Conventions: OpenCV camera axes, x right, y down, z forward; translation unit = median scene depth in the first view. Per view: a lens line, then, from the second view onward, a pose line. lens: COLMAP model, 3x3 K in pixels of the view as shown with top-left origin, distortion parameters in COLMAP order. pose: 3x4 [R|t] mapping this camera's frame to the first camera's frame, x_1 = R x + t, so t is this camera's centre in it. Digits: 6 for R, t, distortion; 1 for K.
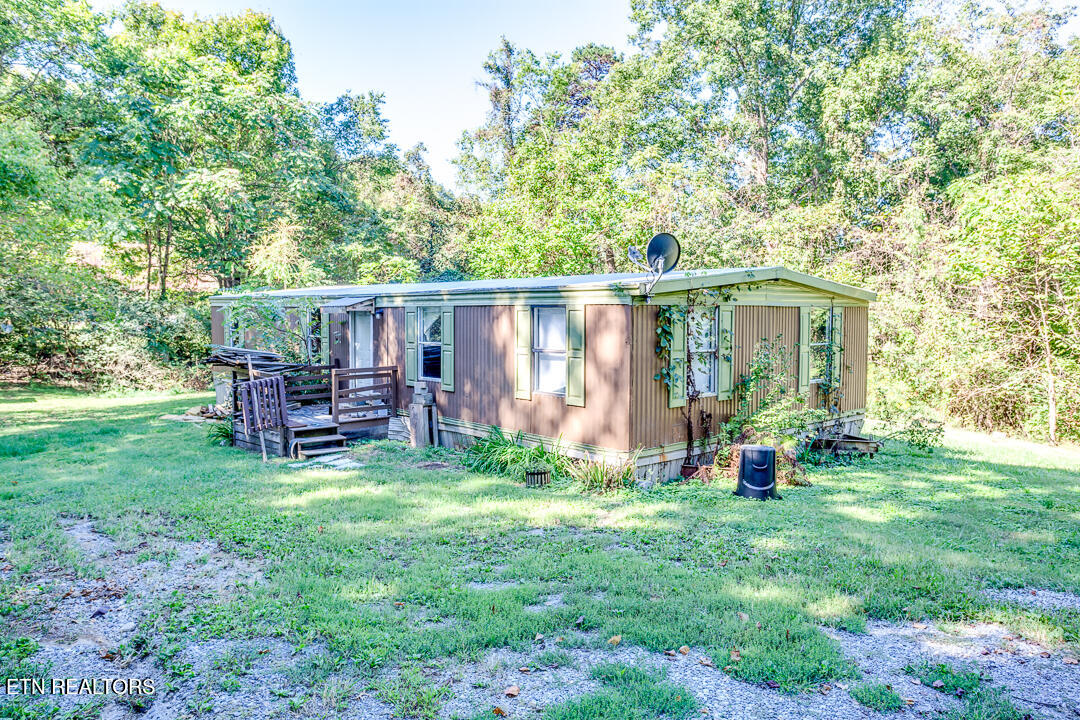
lens RADIAL K [[754.8, 0, 554.4], [0, 754.8, 359.7], [0, 0, 1]] dist [-0.029929, 0.073811]
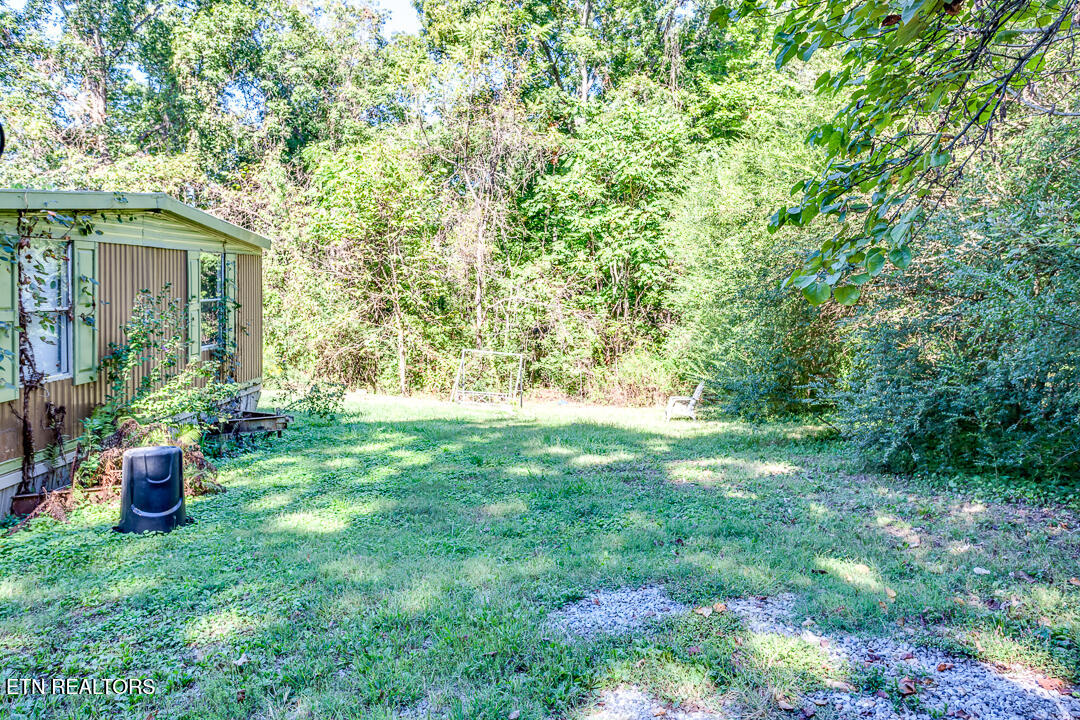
lens RADIAL K [[771.2, 0, 508.5], [0, 771.2, 286.7], [0, 0, 1]] dist [-0.035619, 0.076262]
pose [[0.723039, -0.010485, 0.690728, 0.011402], [0.048895, 0.998154, -0.036030, 0.004571], [-0.689075, 0.059824, 0.722217, 0.099916]]
